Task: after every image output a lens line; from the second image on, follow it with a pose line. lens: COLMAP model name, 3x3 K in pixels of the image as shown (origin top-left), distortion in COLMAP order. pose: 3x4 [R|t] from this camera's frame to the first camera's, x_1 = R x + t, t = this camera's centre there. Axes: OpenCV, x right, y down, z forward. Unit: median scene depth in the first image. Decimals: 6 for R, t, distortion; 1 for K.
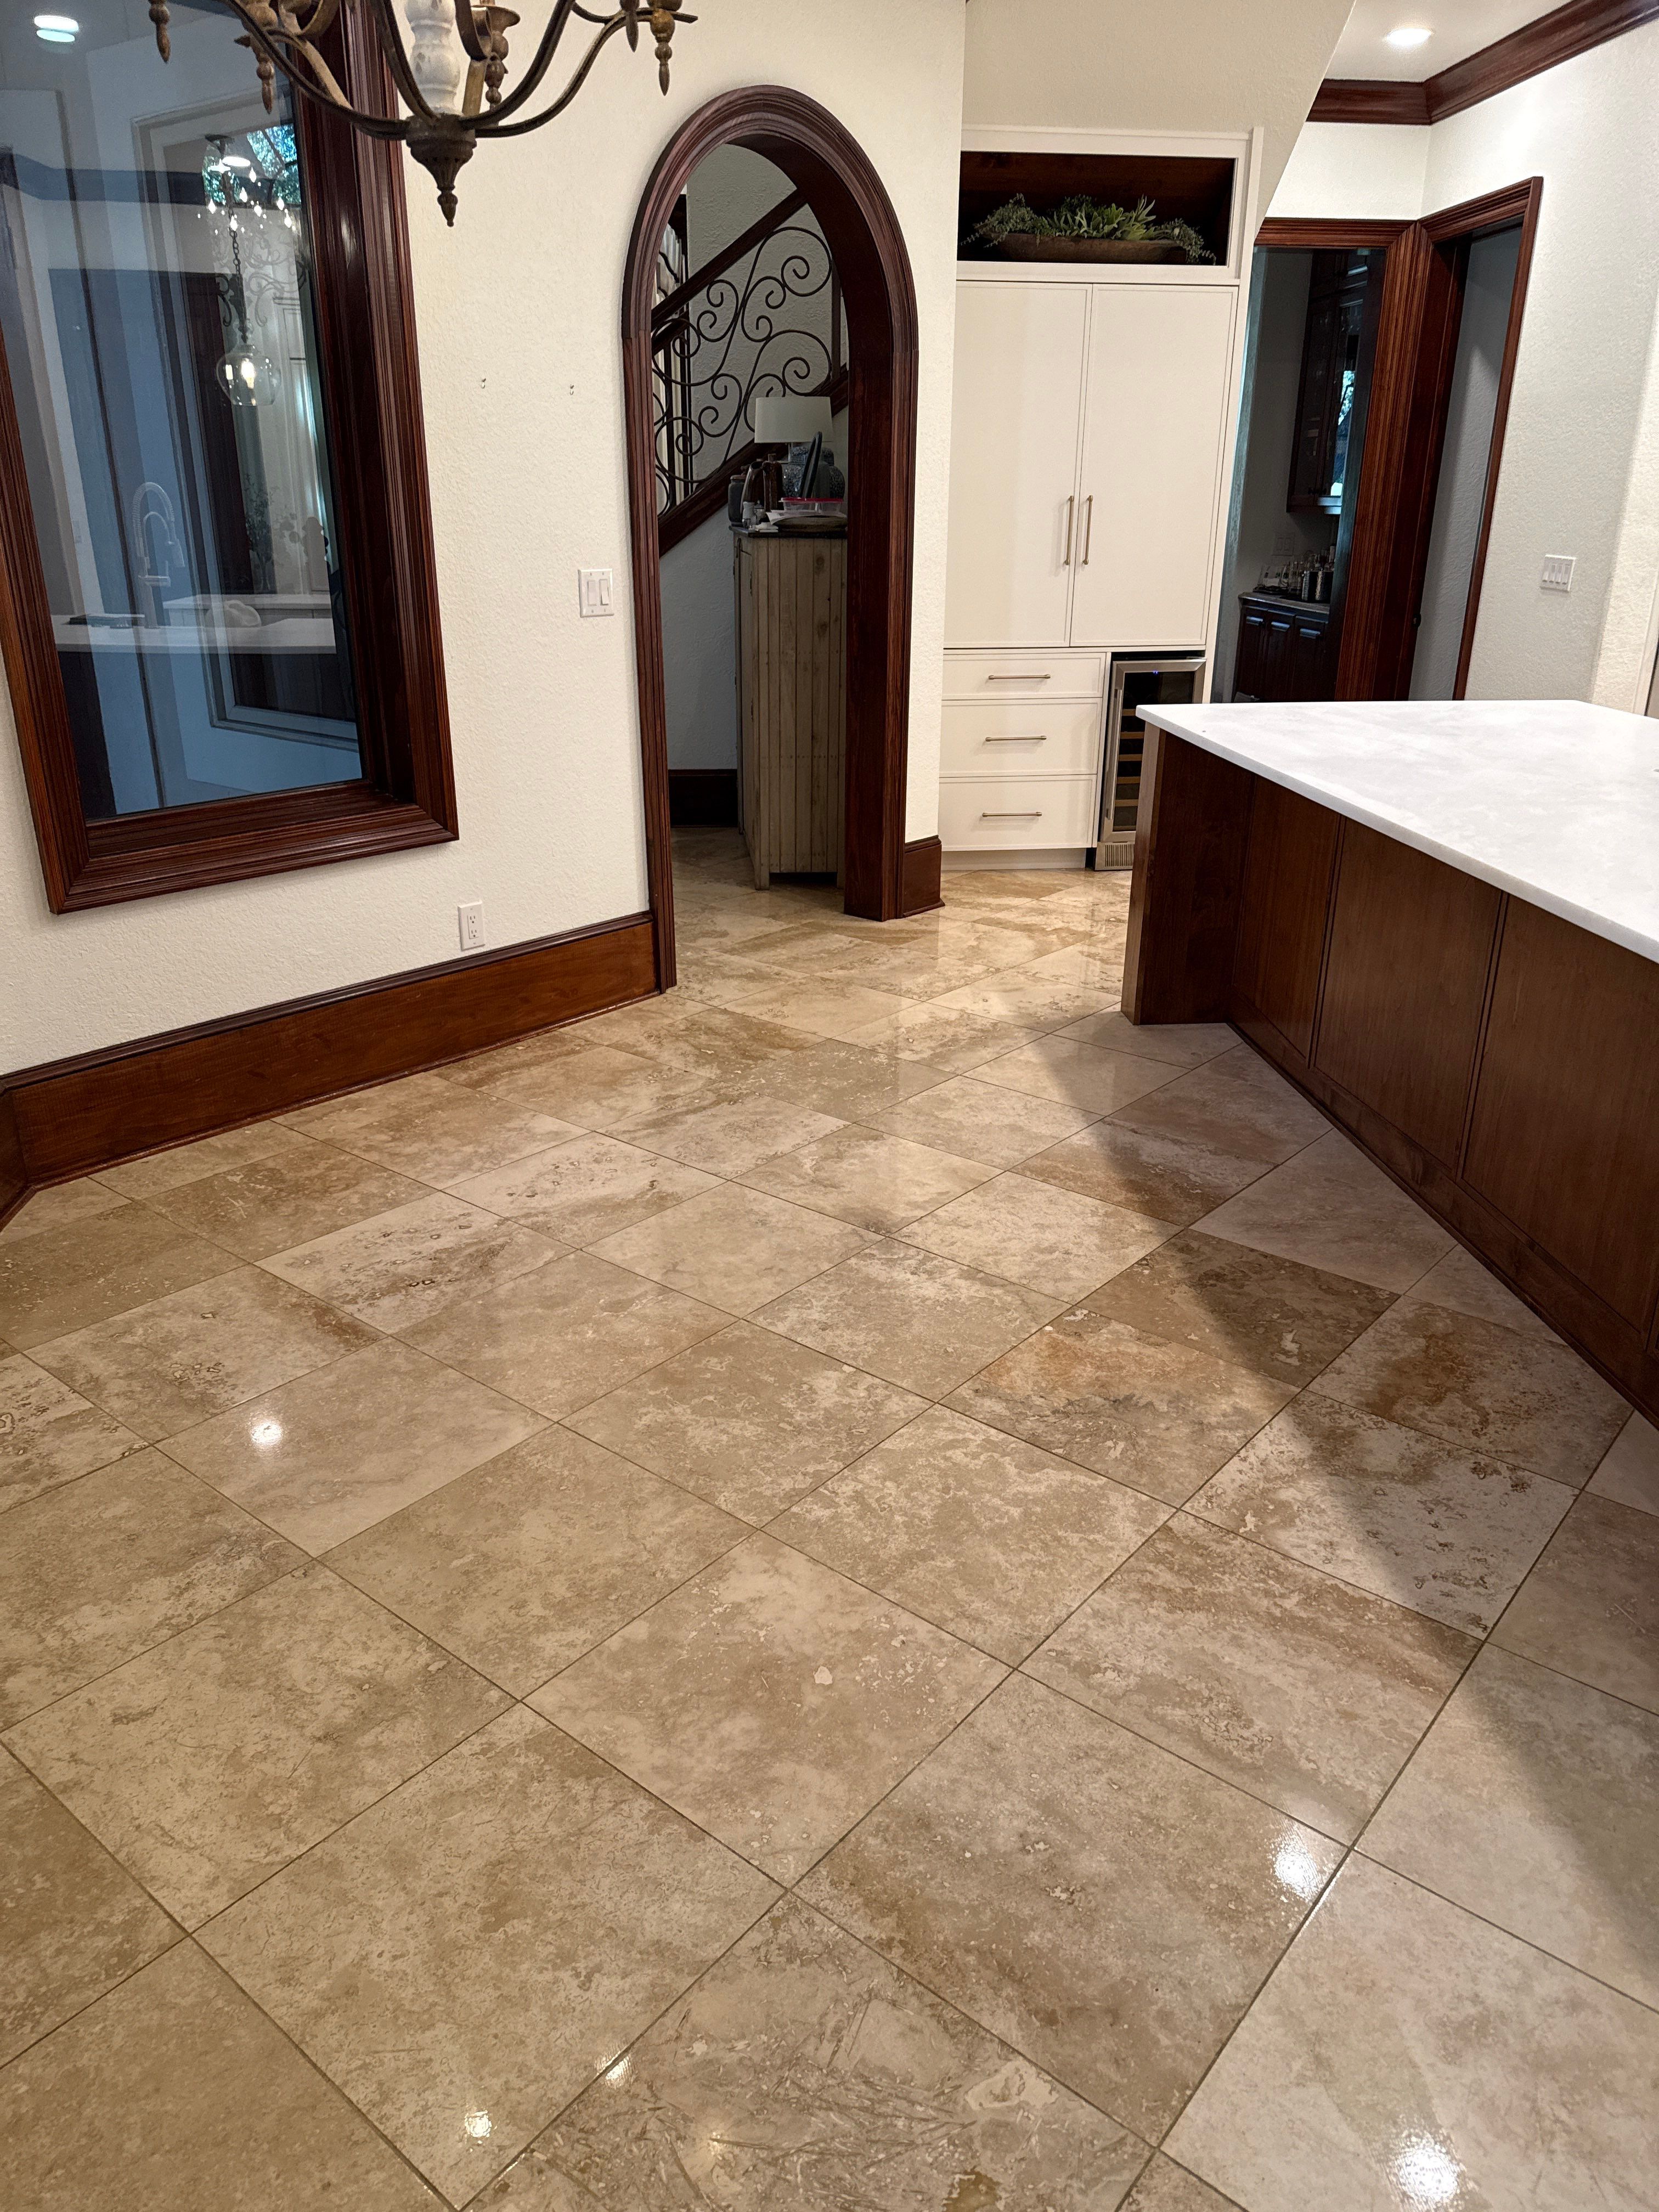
lens RADIAL K [[1557.0, 0, 826.7], [0, 1557.0, 1115.3], [0, 0, 1]] dist [0.029457, -0.038138]
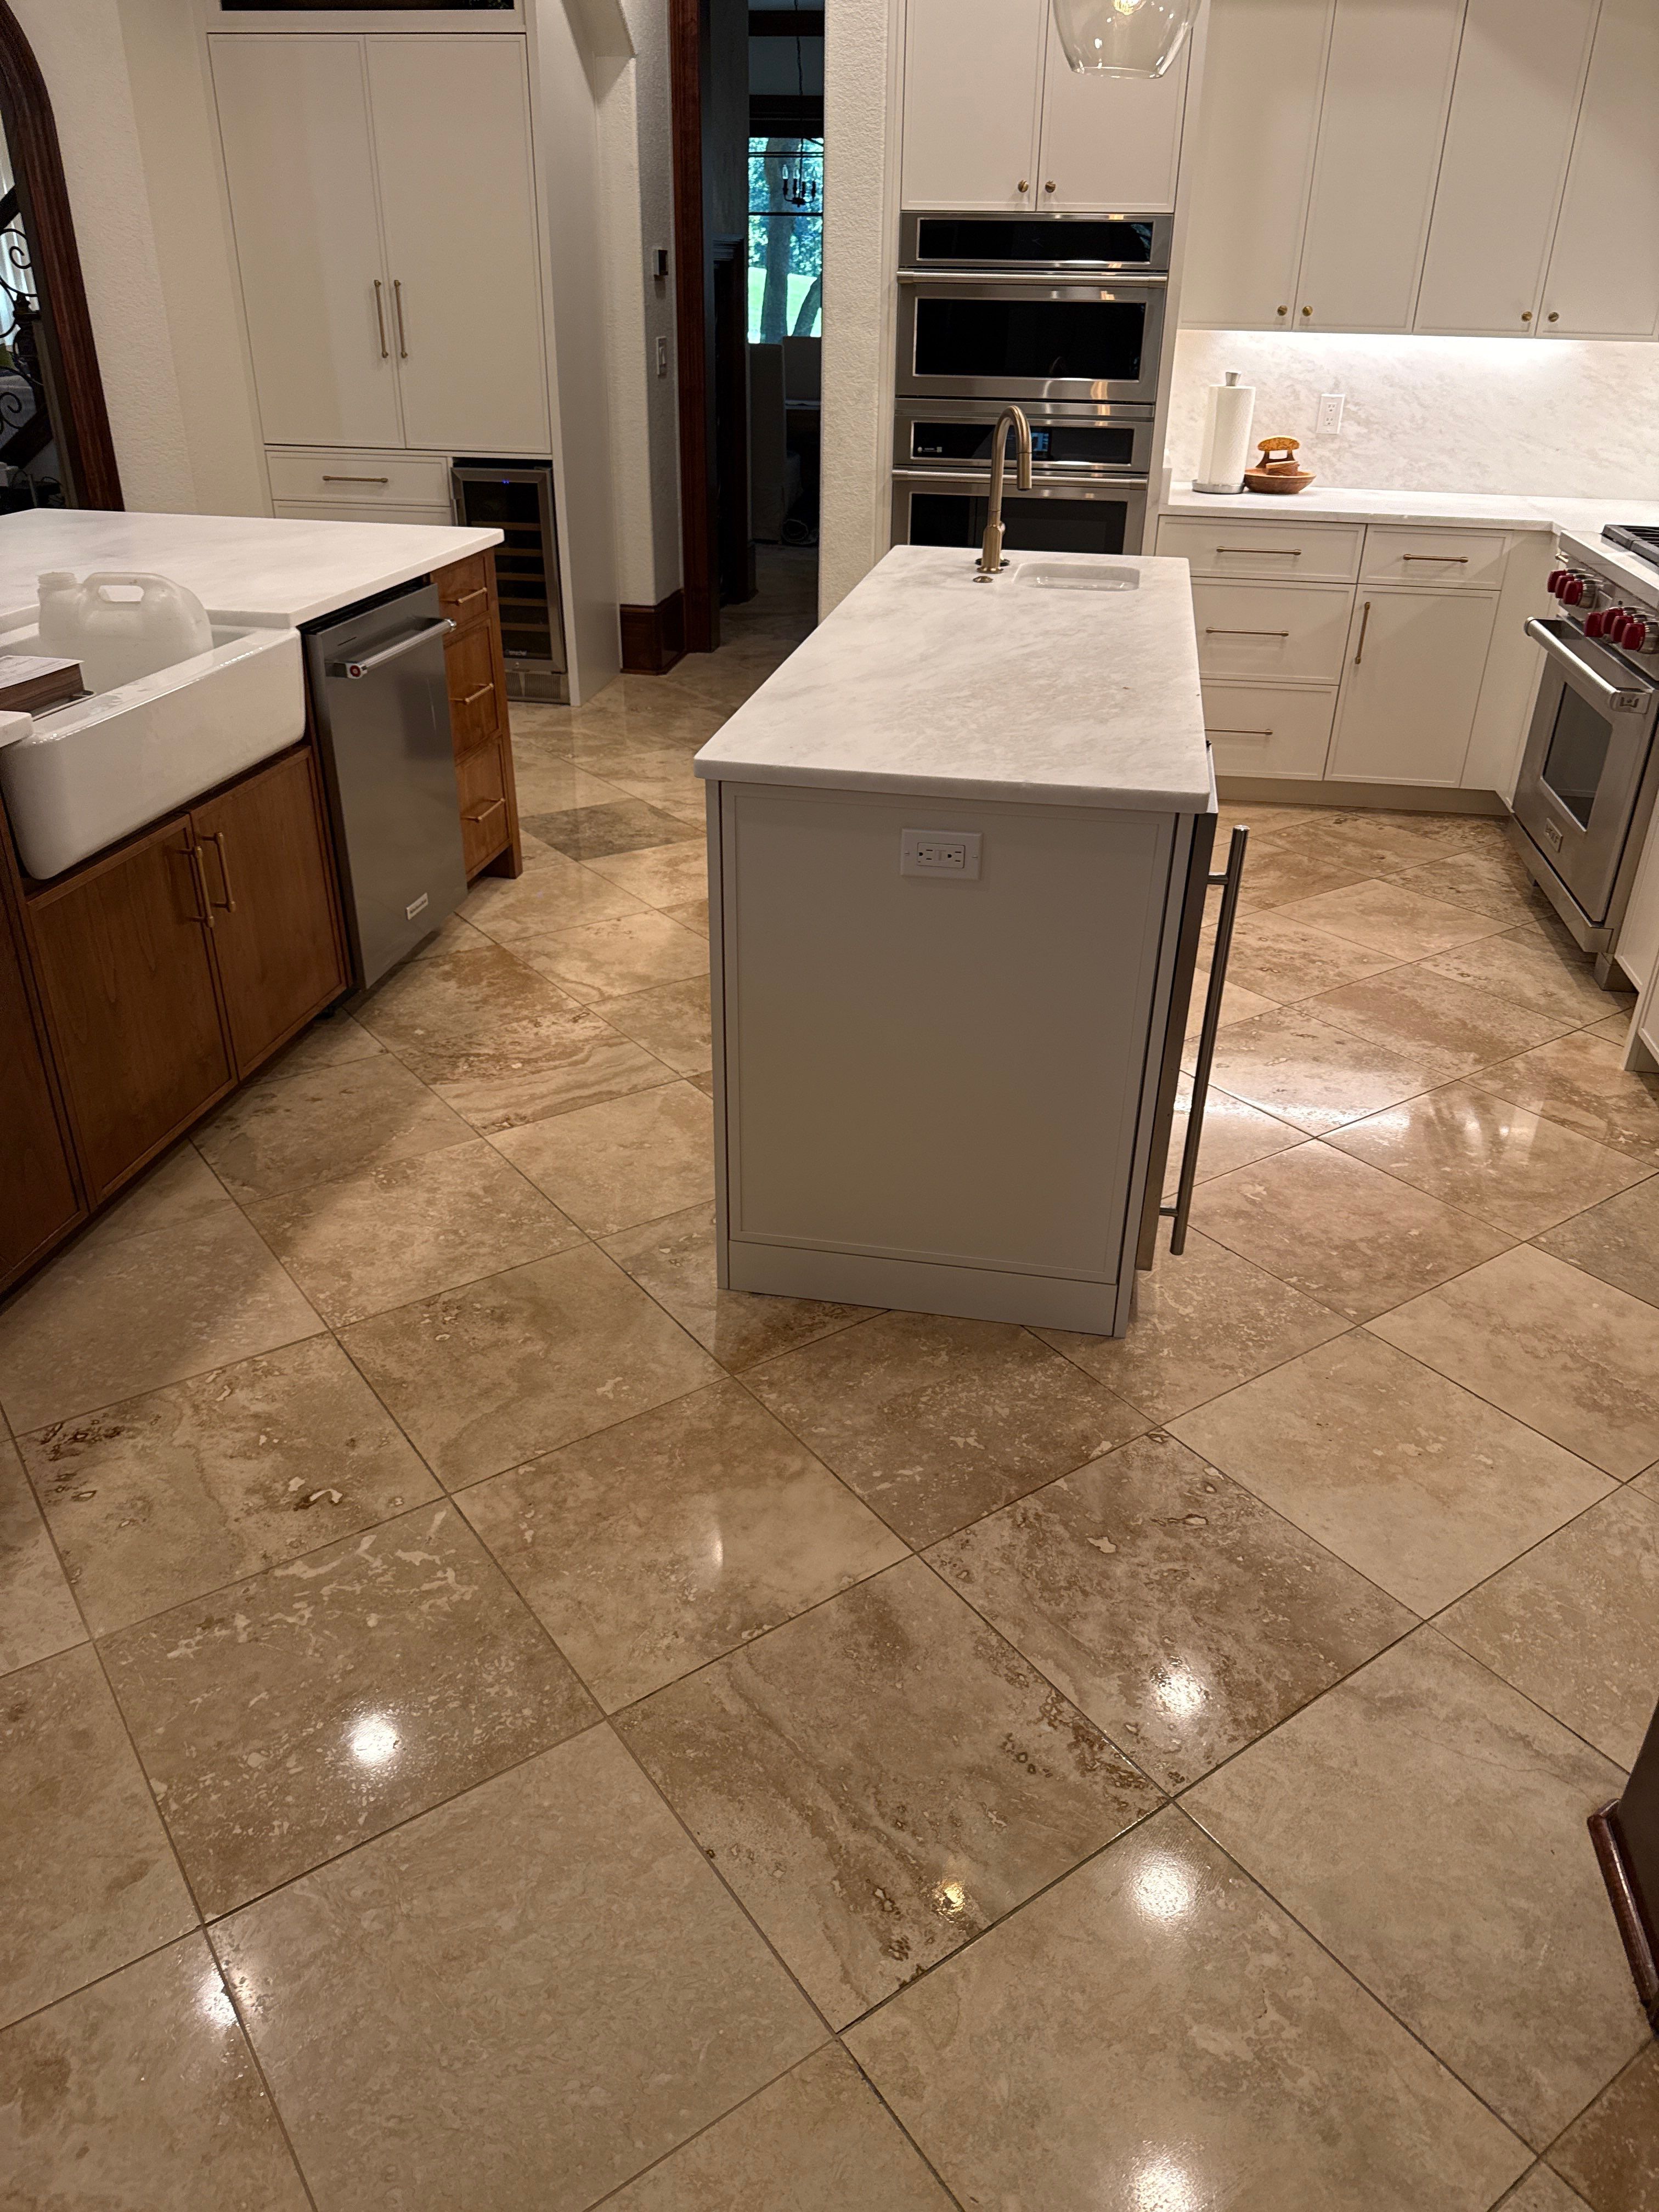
lens RADIAL K [[1557.0, 0, 849.4], [0, 1557.0, 1106.4], [0, 0, 1]] dist [0.029457, -0.038138]
pose [[0.967055, 0.129671, -0.219065, 1.084322], [-0.106290, 0.987618, 0.115385, -0.083237], [0.231315, -0.088299, 0.968864, 0.207607]]
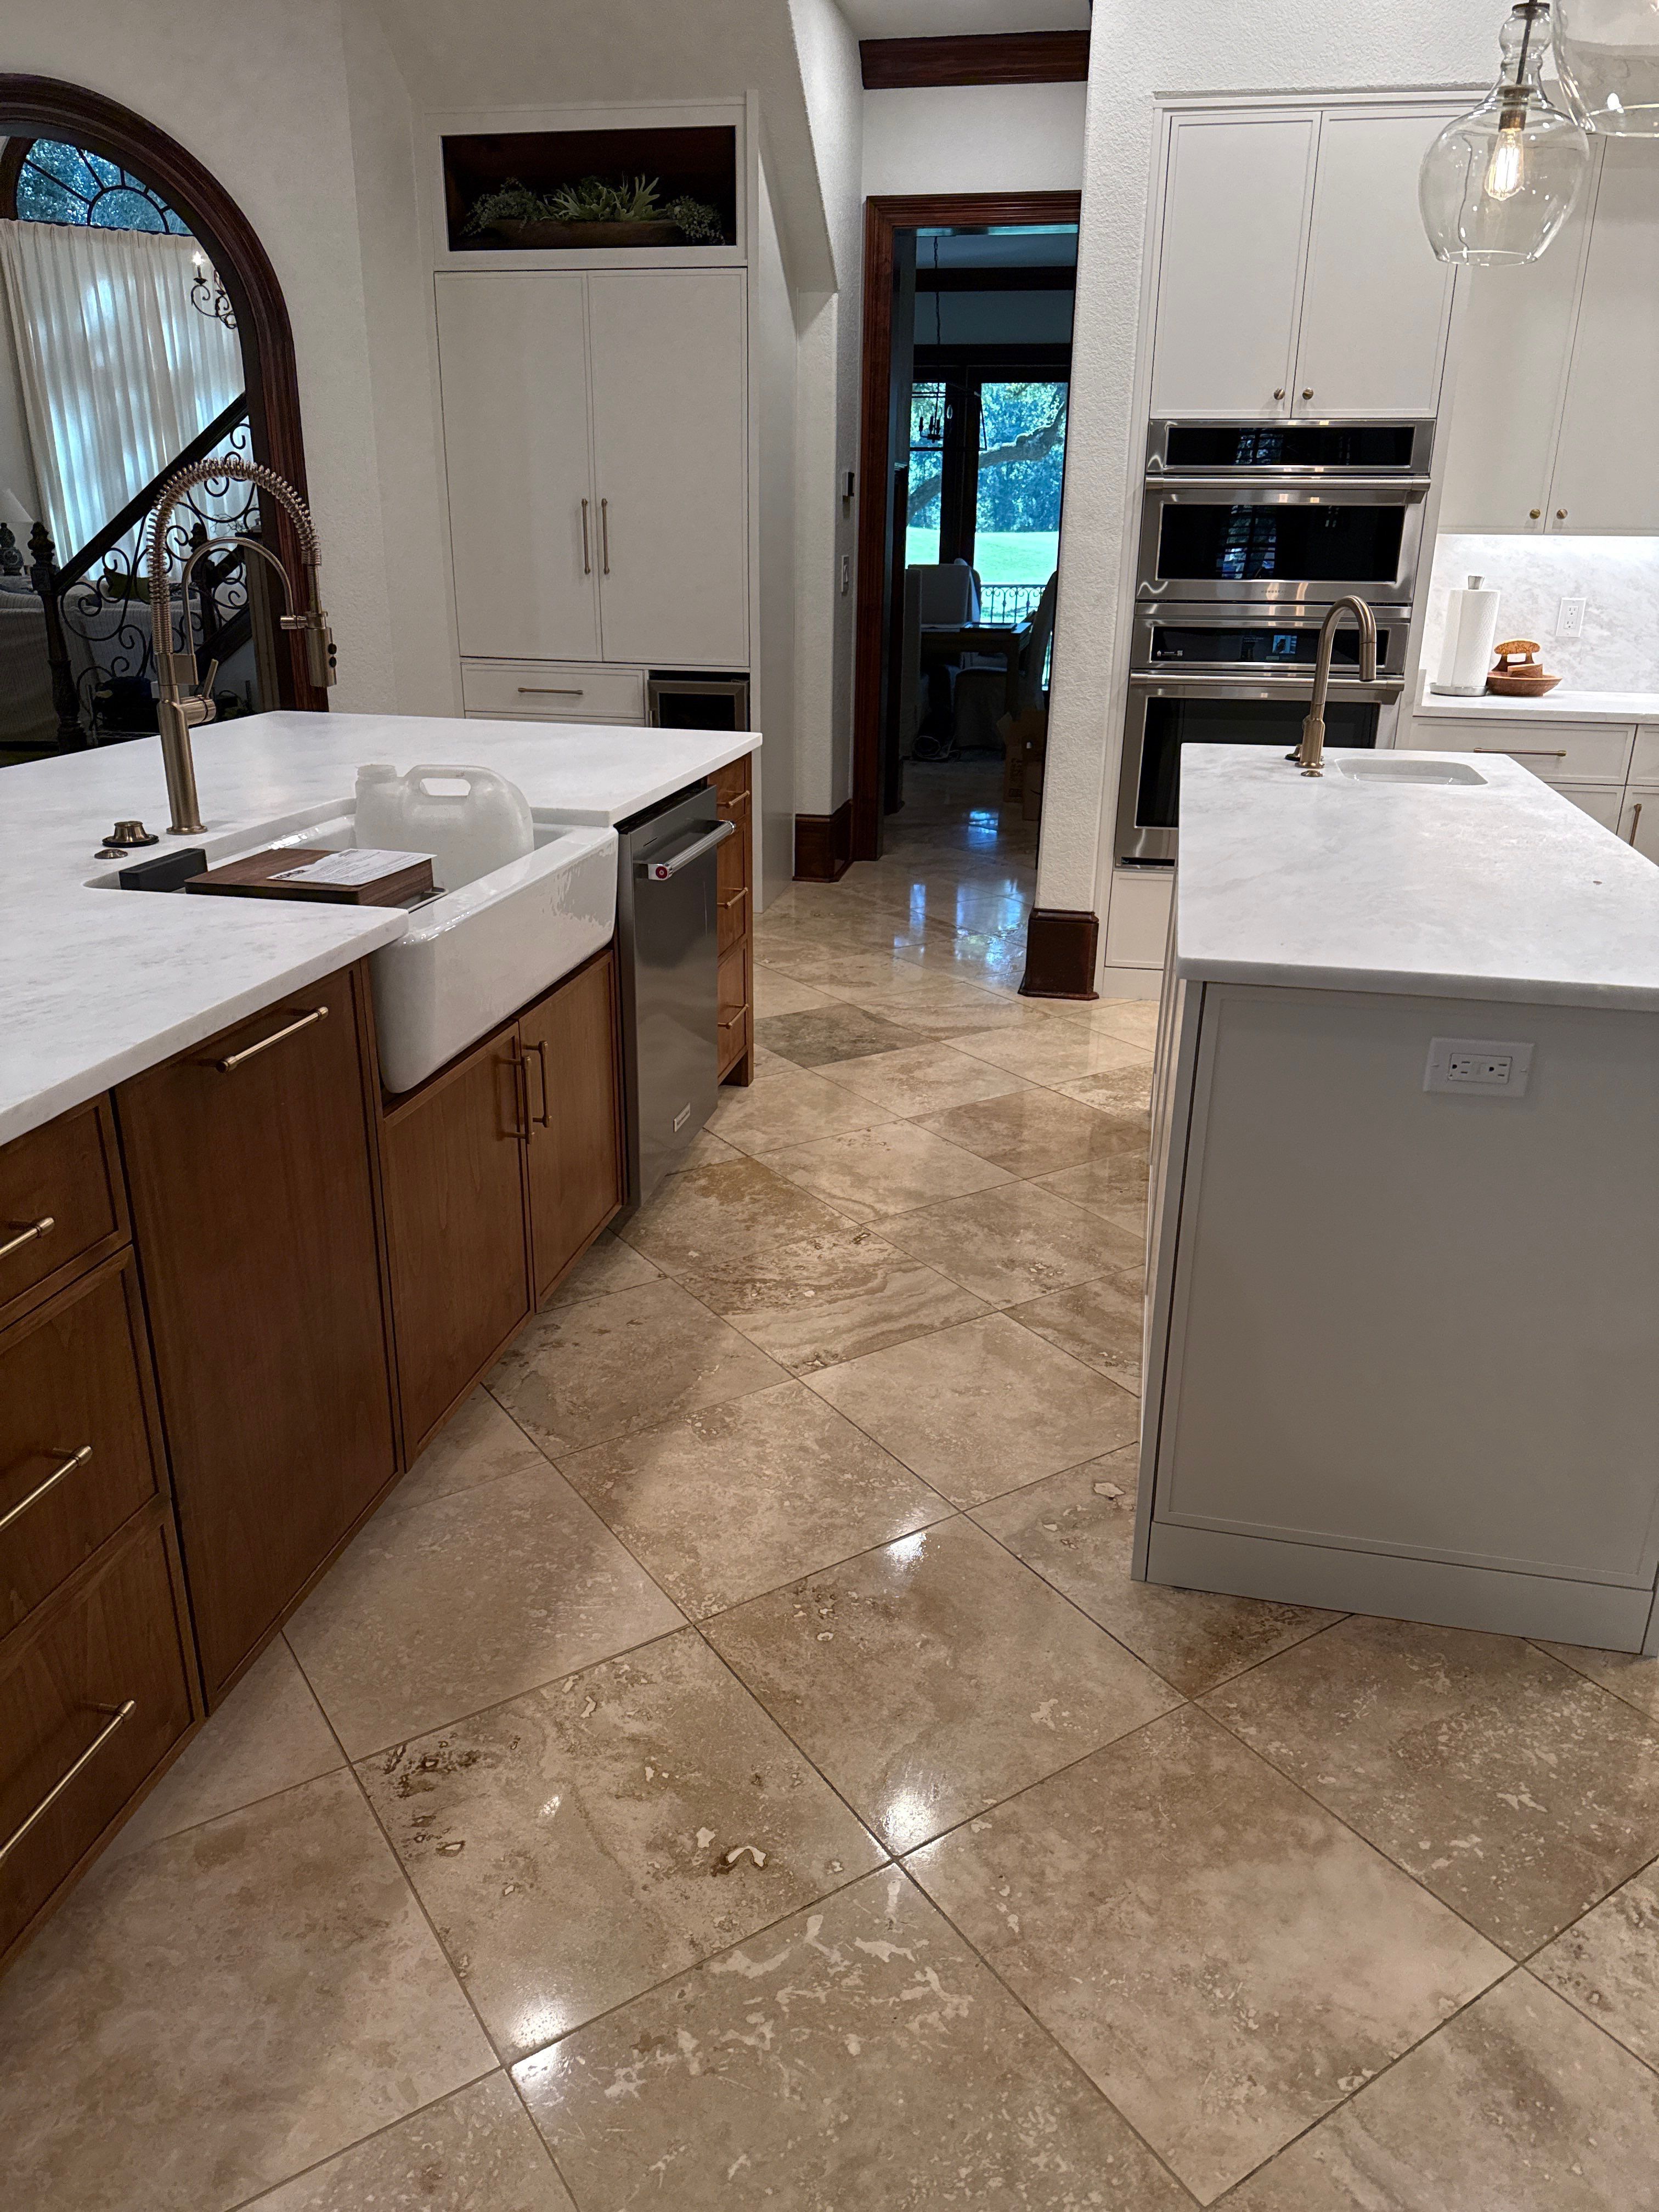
lens RADIAL K [[1557.0, 0, 830.3], [0, 1557.0, 1106.0], [0, 0, 1]] dist [0.029457, -0.038138]
pose [[0.955980, 0.106762, -0.273321, 0.924284], [-0.113805, 0.993453, -0.009997, -0.073735], [0.270465, 0.040662, 0.961871, 0.258229]]
